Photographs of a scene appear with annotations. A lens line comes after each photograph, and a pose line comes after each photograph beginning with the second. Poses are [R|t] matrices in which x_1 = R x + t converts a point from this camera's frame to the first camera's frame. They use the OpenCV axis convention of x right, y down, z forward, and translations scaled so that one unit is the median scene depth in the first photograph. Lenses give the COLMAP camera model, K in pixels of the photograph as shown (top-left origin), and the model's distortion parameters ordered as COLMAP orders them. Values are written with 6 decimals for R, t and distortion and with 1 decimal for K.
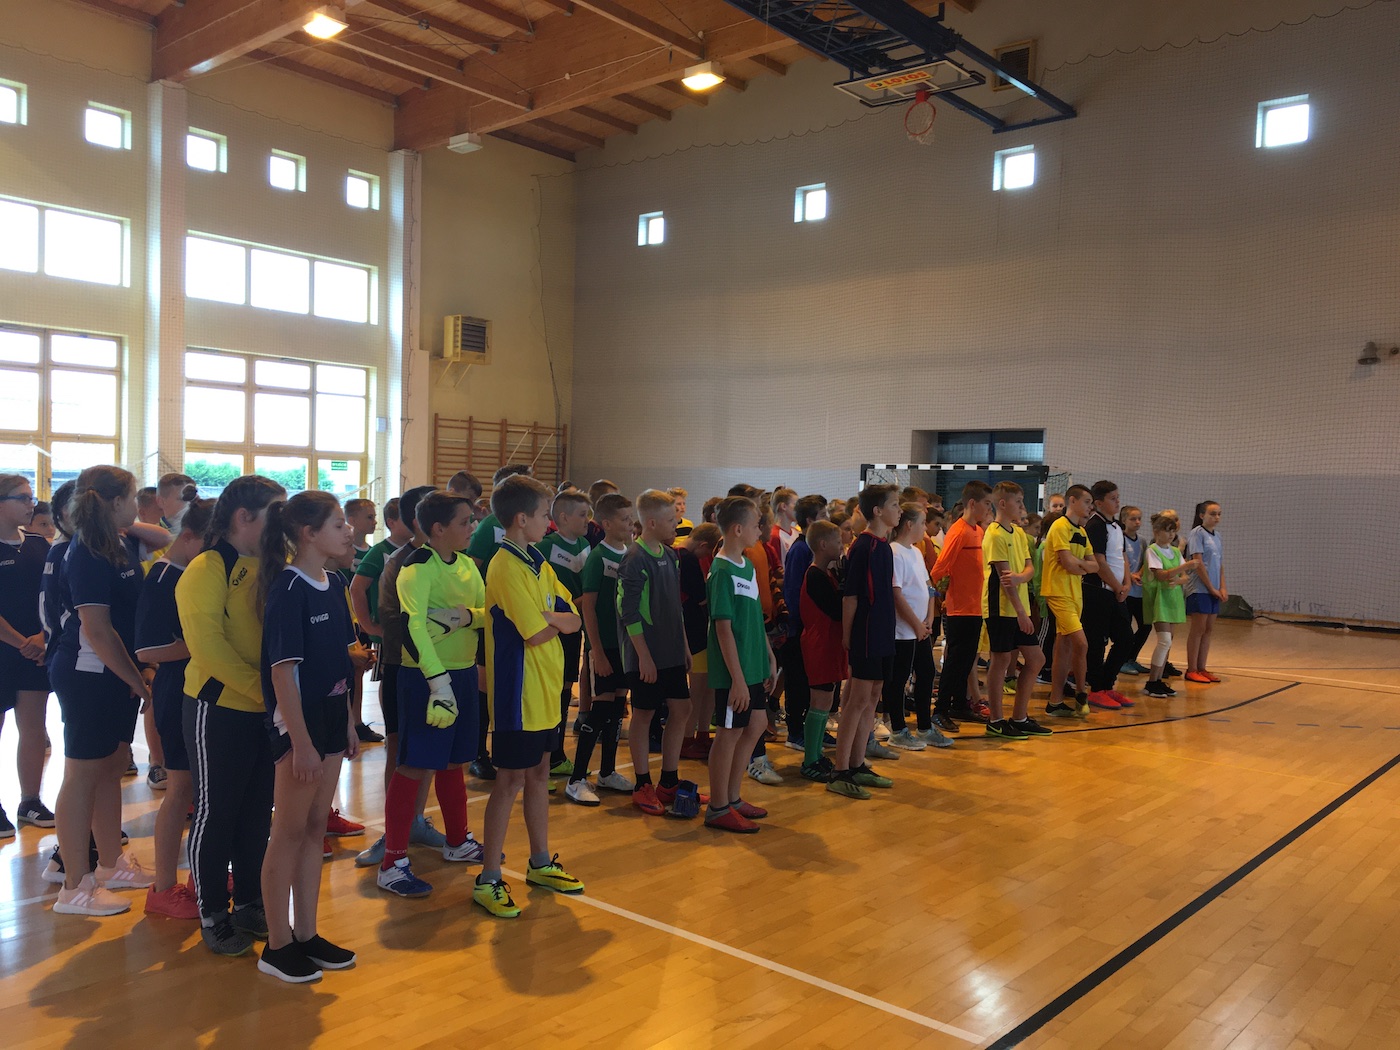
lens RADIAL K [[1178.3, 0, 700.0], [0, 1178.3, 525.0], [0, 0, 1]] dist [0.016882, 0.016483]
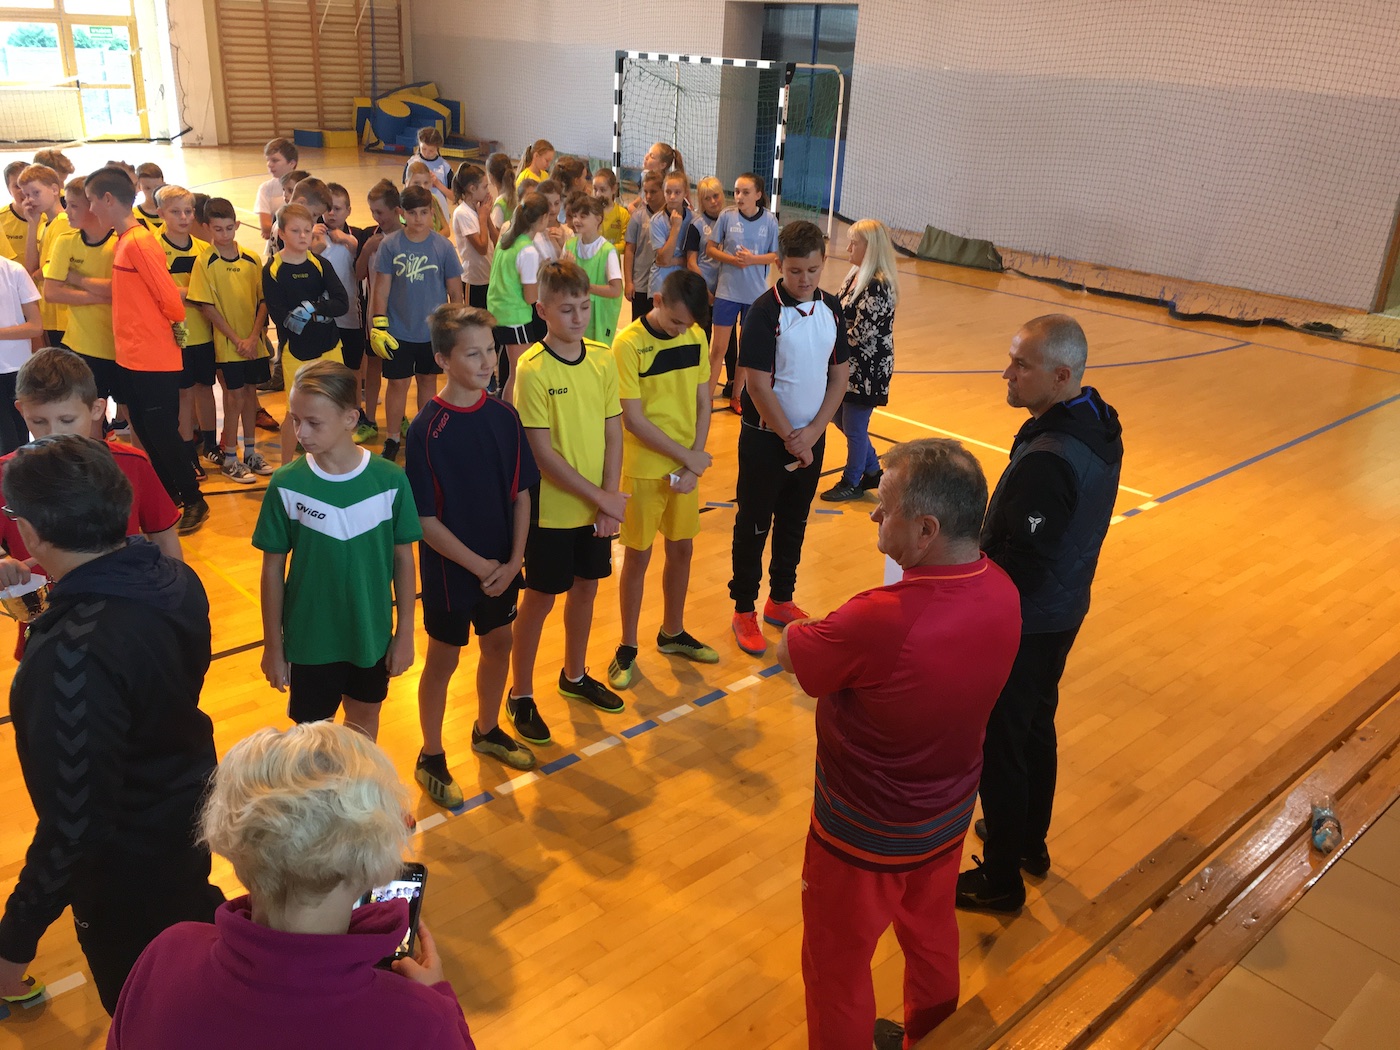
lens RADIAL K [[1170.3, 0, 700.0], [0, 1170.3, 525.0], [0, 0, 1]] dist [0.087310, -0.111262]
pose [[0.992838, 0.060300, -0.103132, 0.300303], [-0.019942, 0.934810, 0.354589, -0.036284], [0.117790, -0.349993, 0.929317, 0.125069]]
